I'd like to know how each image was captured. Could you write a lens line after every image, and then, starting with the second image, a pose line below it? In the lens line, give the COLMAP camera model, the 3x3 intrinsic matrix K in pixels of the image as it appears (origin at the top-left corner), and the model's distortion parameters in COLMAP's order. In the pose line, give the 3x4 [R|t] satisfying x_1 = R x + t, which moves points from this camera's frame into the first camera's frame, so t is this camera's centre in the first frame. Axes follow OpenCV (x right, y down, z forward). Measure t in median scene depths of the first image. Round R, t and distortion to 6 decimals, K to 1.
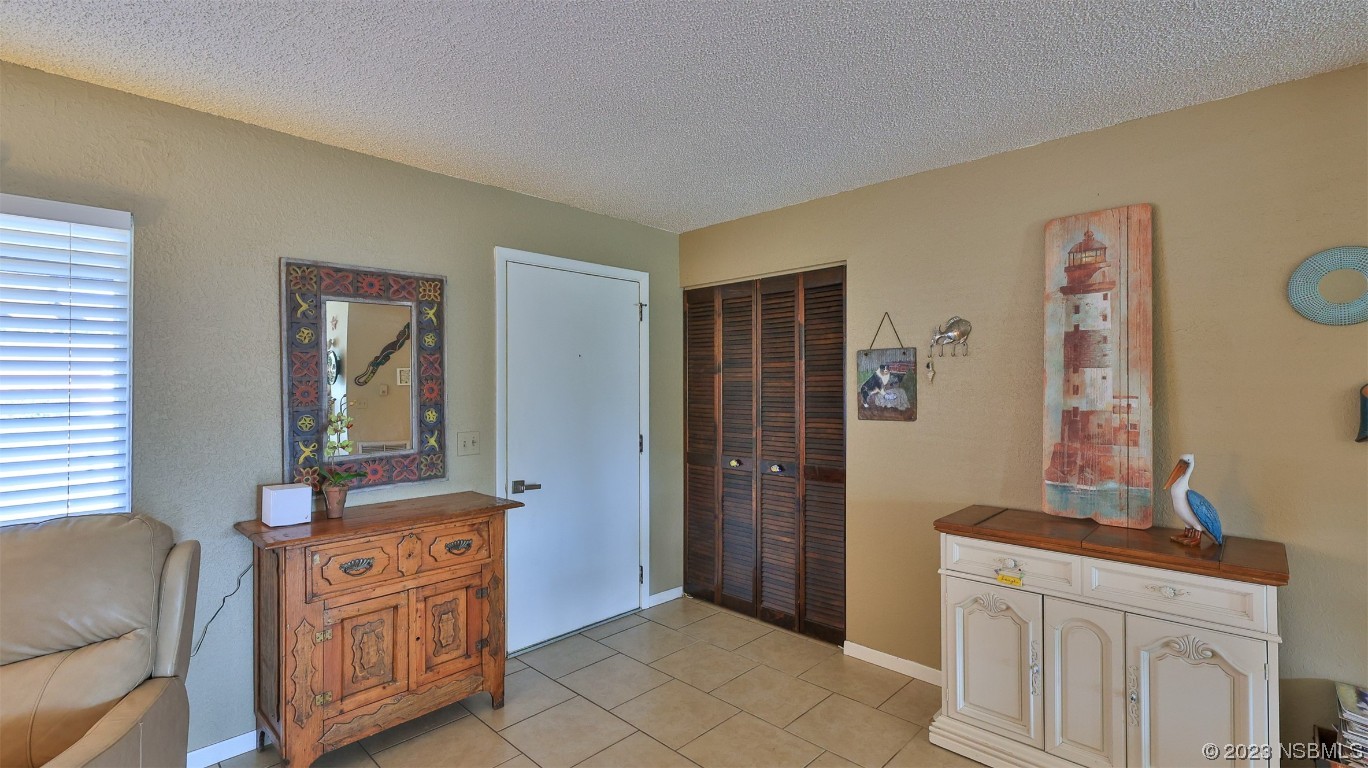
lens RADIAL K [[603.8, 0, 678.9], [0, 603.8, 380.1], [0, 0, 1]] dist [-0.003071, -0.000543]
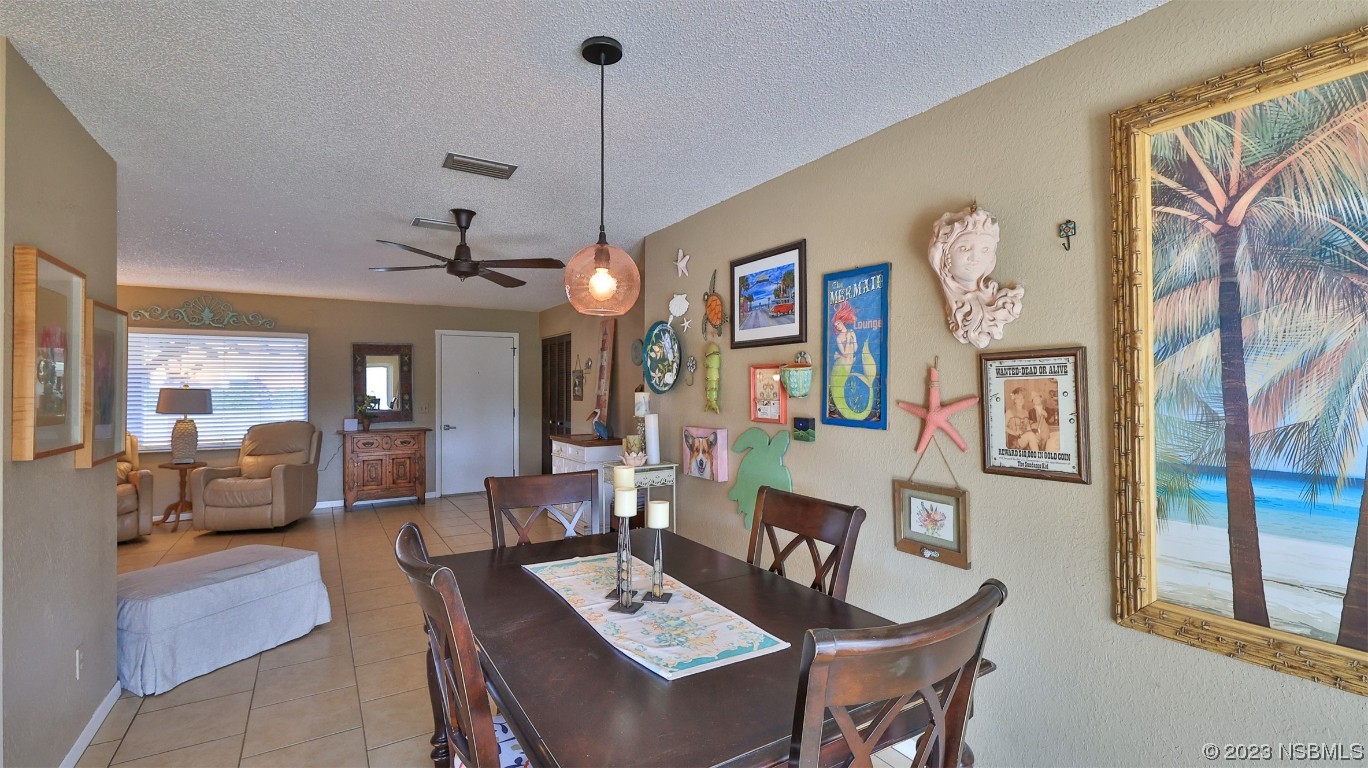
lens RADIAL K [[603.8, 0, 678.9], [0, 603.8, 380.1], [0, 0, 1]] dist [-0.003071, -0.000543]
pose [[0.967367, -0.002065, -0.253369, 1.646145], [0.001909, 0.999998, -0.000861, -0.013323], [0.253370, 0.000349, 0.967369, -1.460654]]
